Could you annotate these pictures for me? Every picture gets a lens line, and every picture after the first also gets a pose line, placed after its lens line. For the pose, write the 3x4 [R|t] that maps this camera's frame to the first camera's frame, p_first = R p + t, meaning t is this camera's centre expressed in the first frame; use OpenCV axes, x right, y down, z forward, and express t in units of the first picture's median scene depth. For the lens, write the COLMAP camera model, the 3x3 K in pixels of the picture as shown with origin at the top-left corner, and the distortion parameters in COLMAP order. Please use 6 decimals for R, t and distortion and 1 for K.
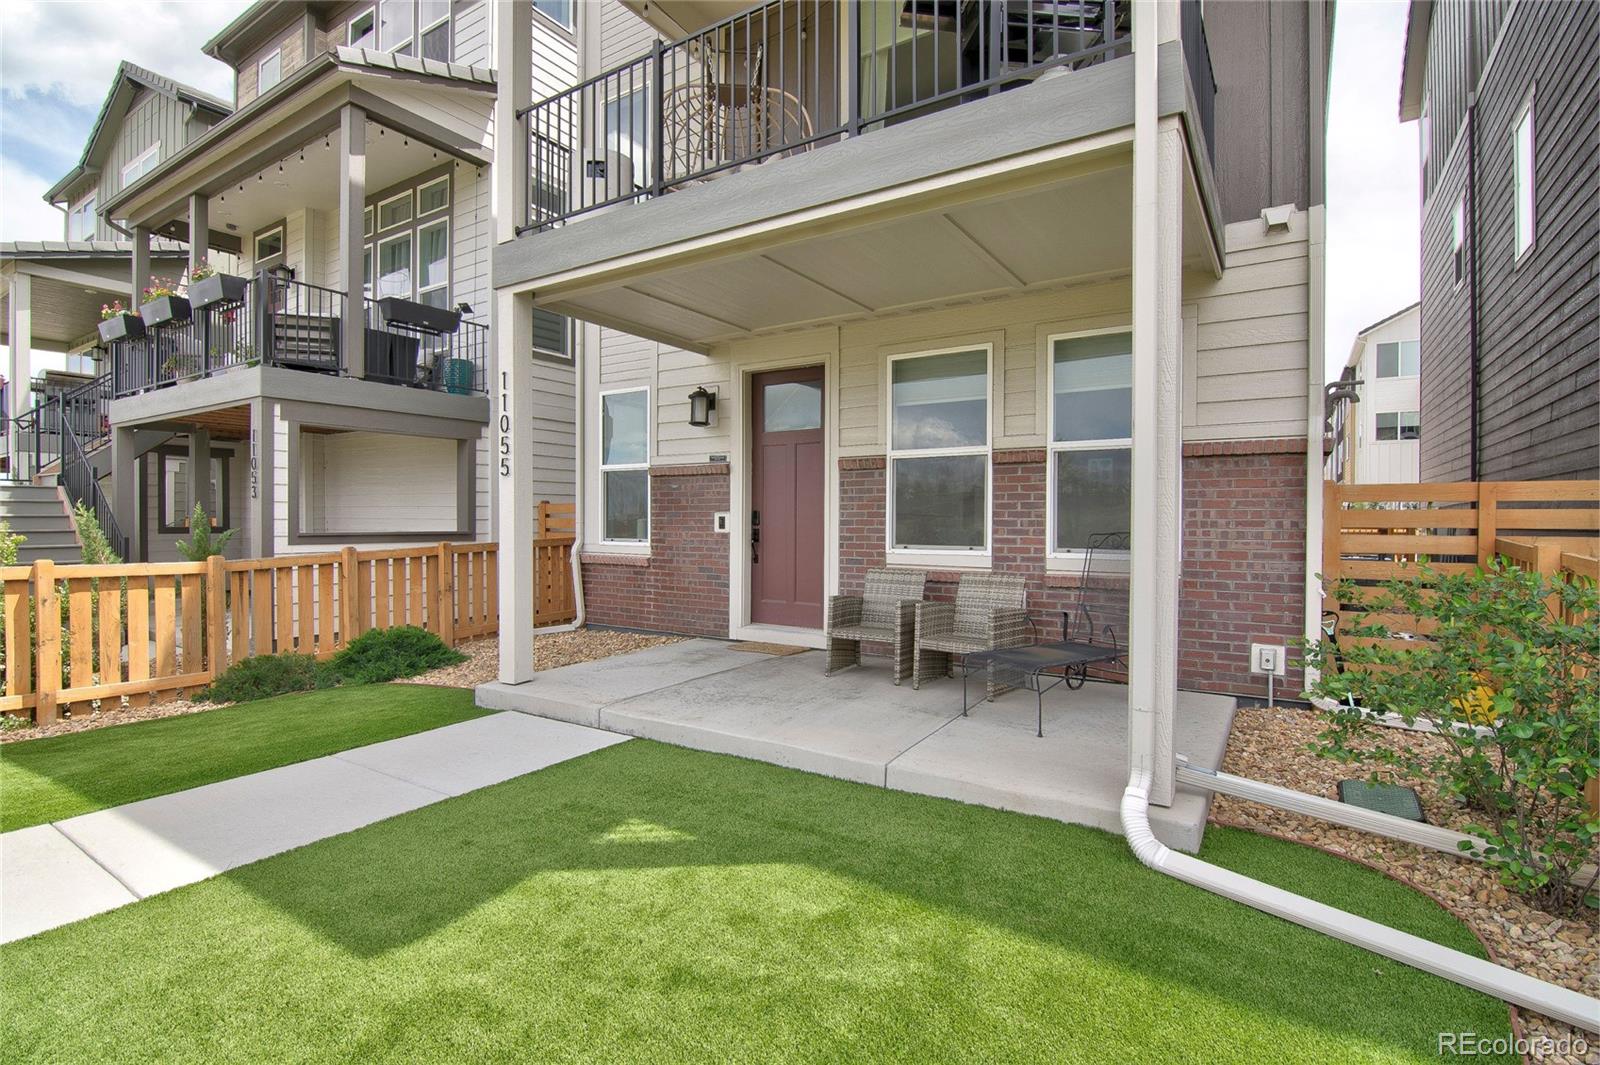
lens RADIAL K [[770.5, 0, 784.7], [0, 770.5, 524.0], [0, 0, 1]] dist [-0.015731, -0.001803]
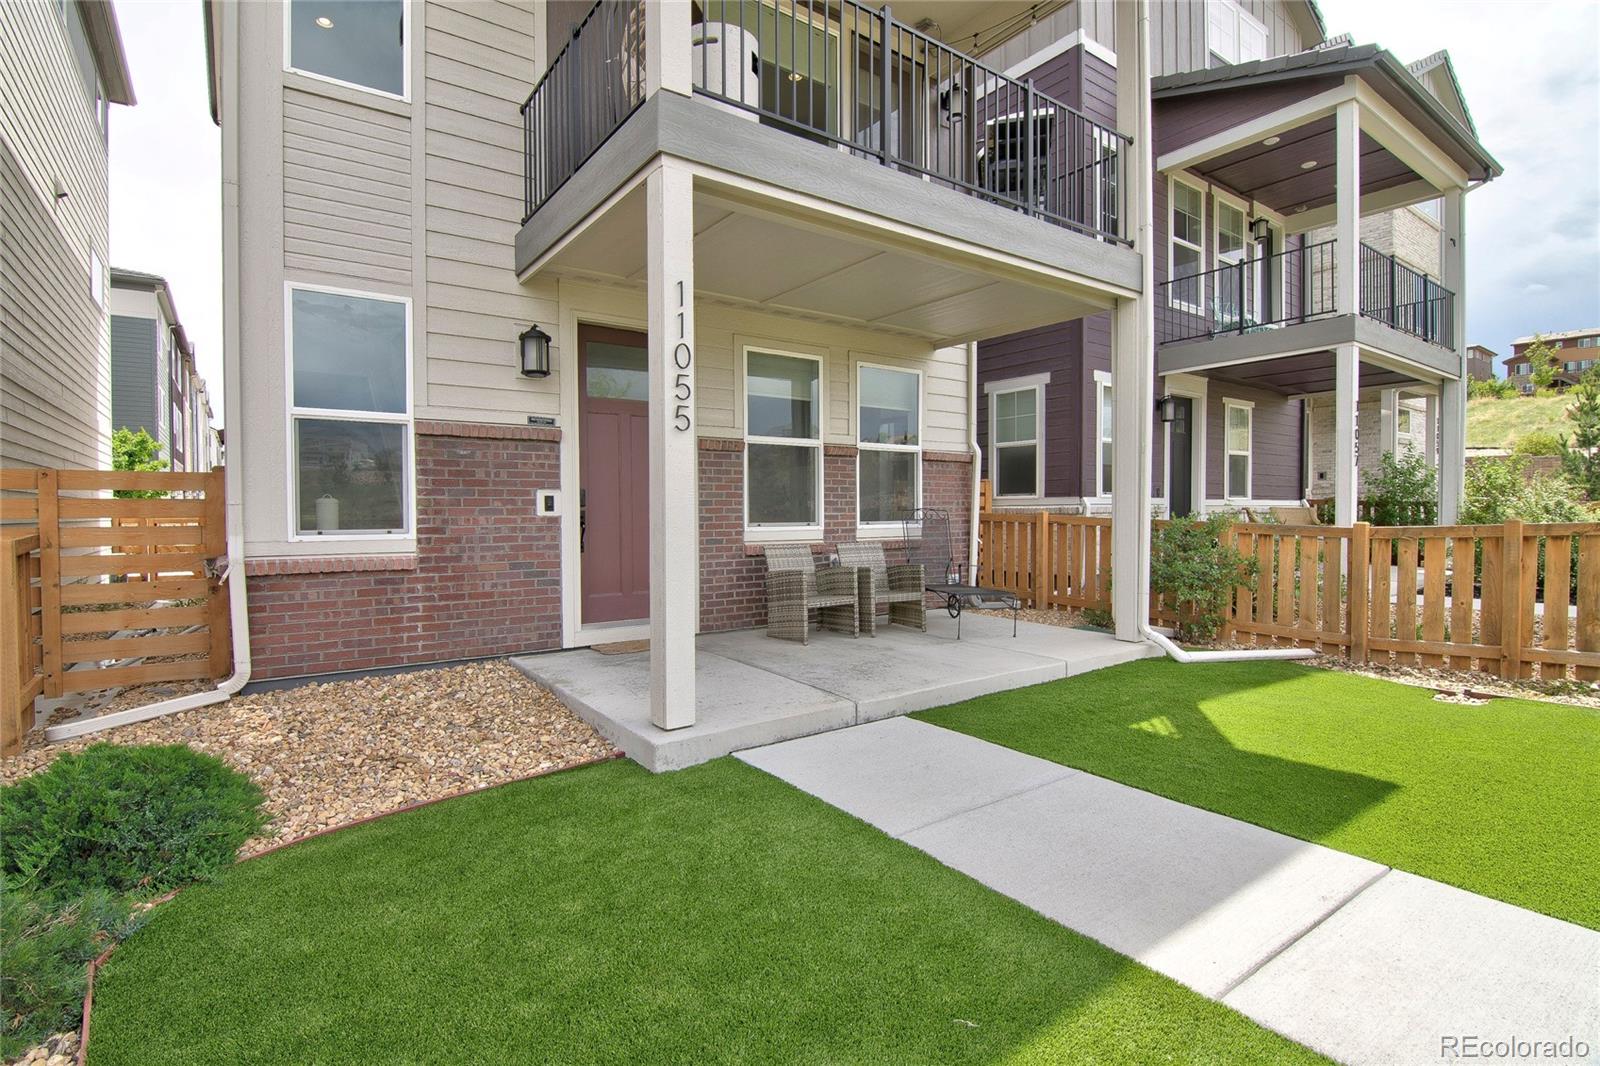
lens RADIAL K [[770.5, 0, 783.0], [0, 770.5, 533.6], [0, 0, 1]] dist [-0.015731, -0.001803]
pose [[0.362940, -0.033869, 0.931197, -0.741460], [0.010001, 0.999423, 0.032452, 0.005957], [-0.931759, -0.002465, 0.363069, 0.500233]]
